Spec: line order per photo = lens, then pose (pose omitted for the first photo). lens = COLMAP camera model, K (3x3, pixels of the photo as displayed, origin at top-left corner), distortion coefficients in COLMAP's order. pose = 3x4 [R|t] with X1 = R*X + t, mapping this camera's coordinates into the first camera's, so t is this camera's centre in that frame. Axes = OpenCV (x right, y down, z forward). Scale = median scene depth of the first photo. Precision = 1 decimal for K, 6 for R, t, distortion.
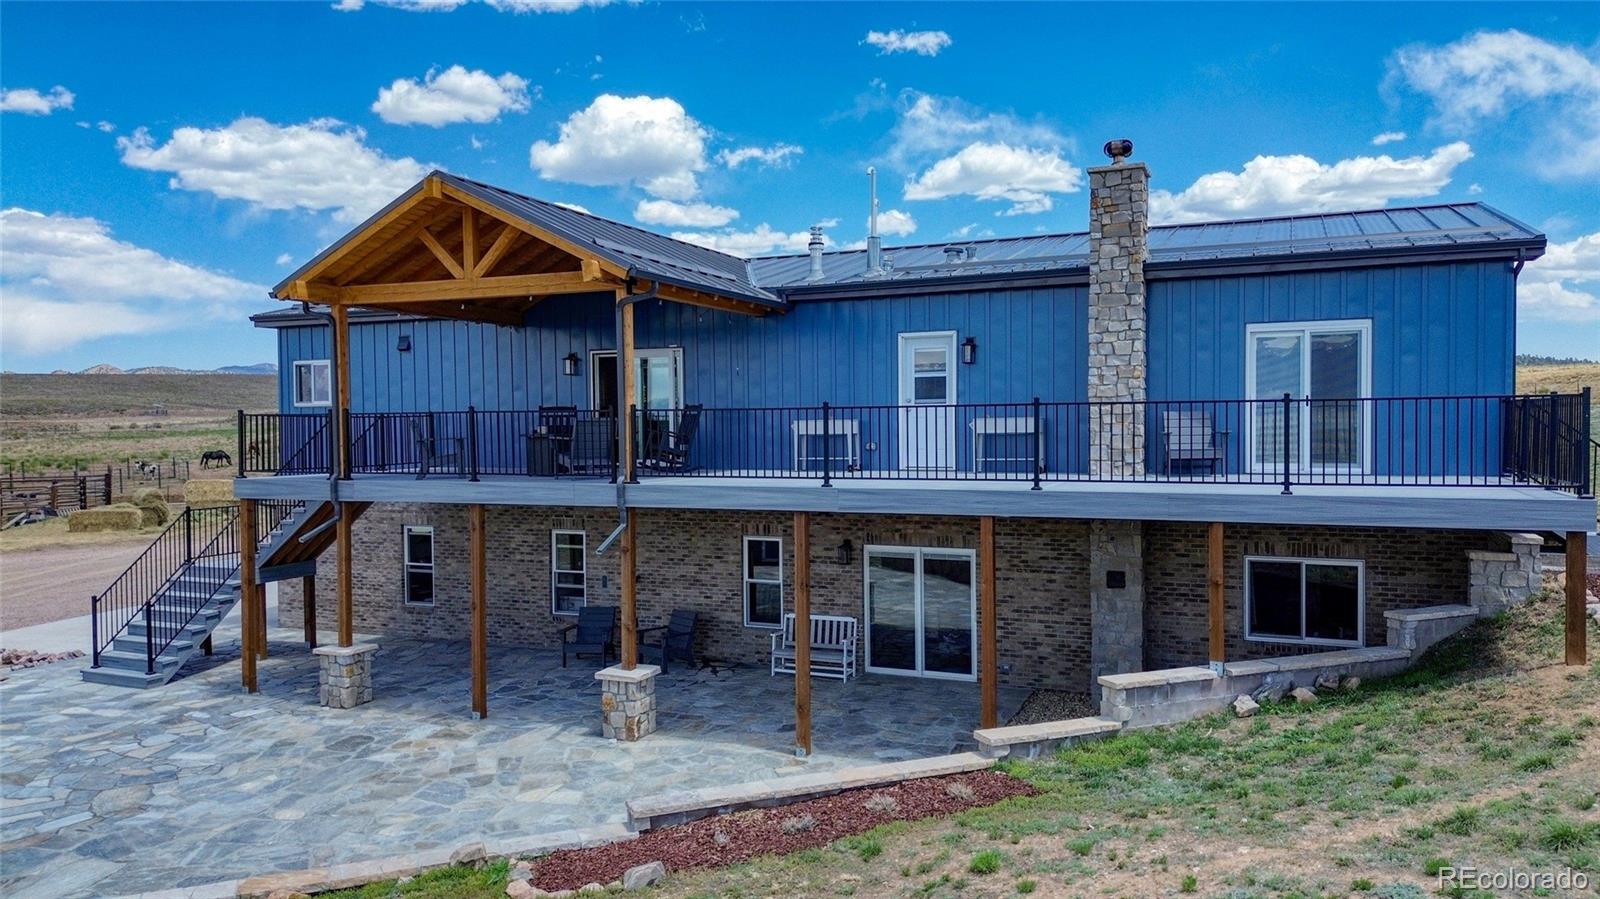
lens RADIAL K [[1127.6, 0, 800.0], [0, 1127.6, 449.5], [0, 0, 1]] dist [-0.001182, -0.002379]
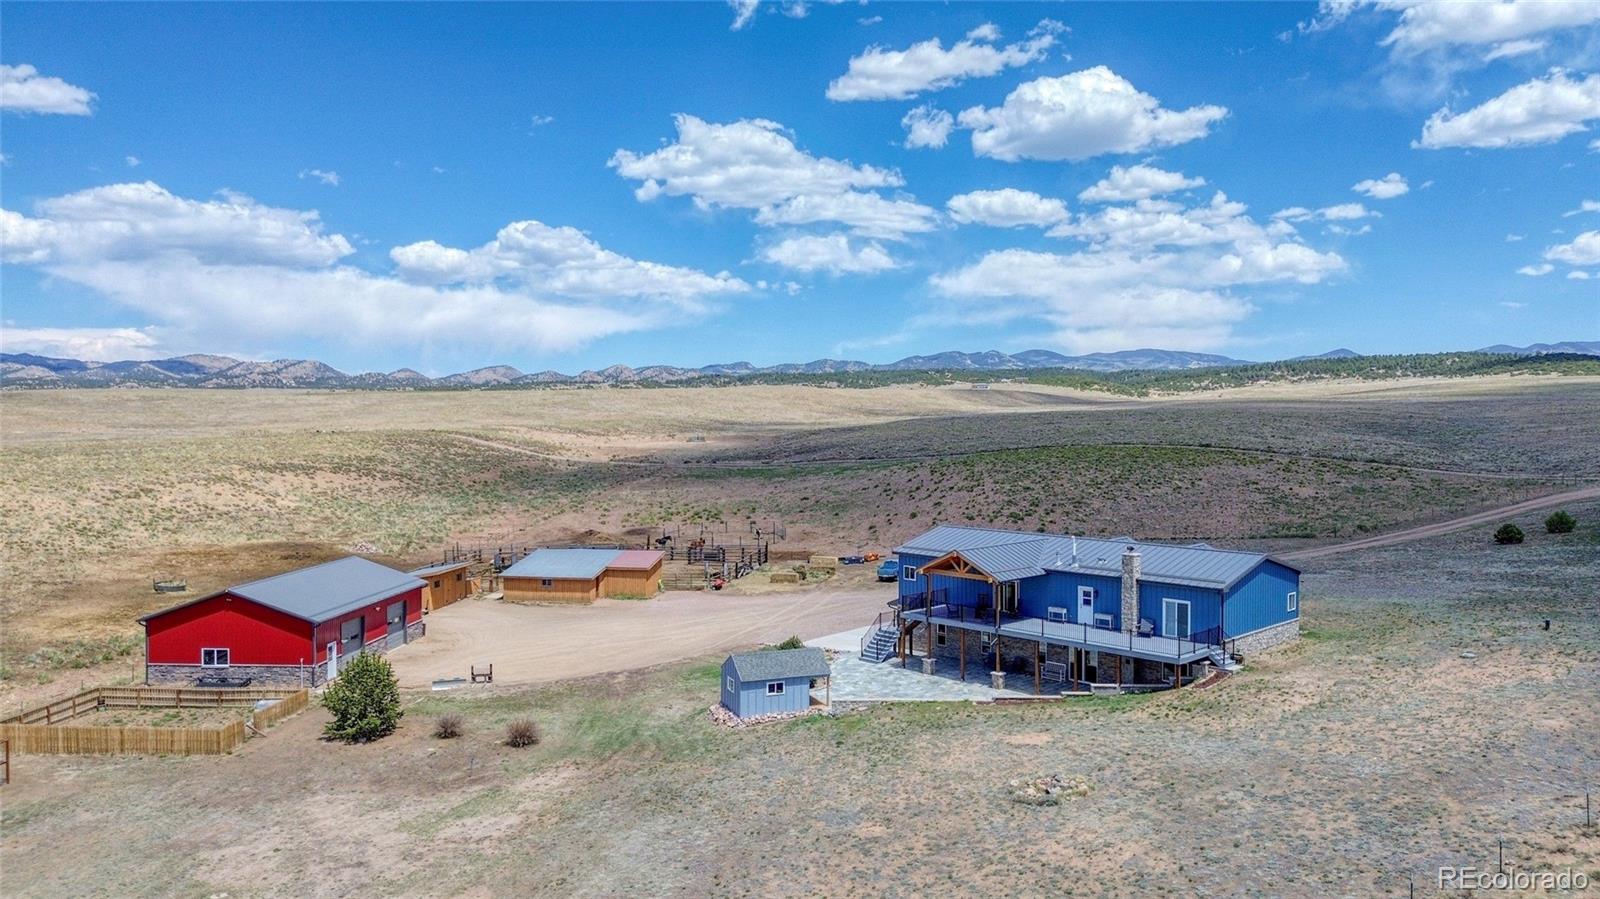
lens RADIAL K [[1127.6, 0, 800.0], [0, 1127.6, 449.5], [0, 0, 1]] dist [-0.001182, -0.002379]
pose [[0.935259, 0.033711, -0.352355, 0.576361], [-0.028663, 0.999398, 0.019537, -0.658486], [0.352802, -0.008172, 0.935662, -3.013028]]
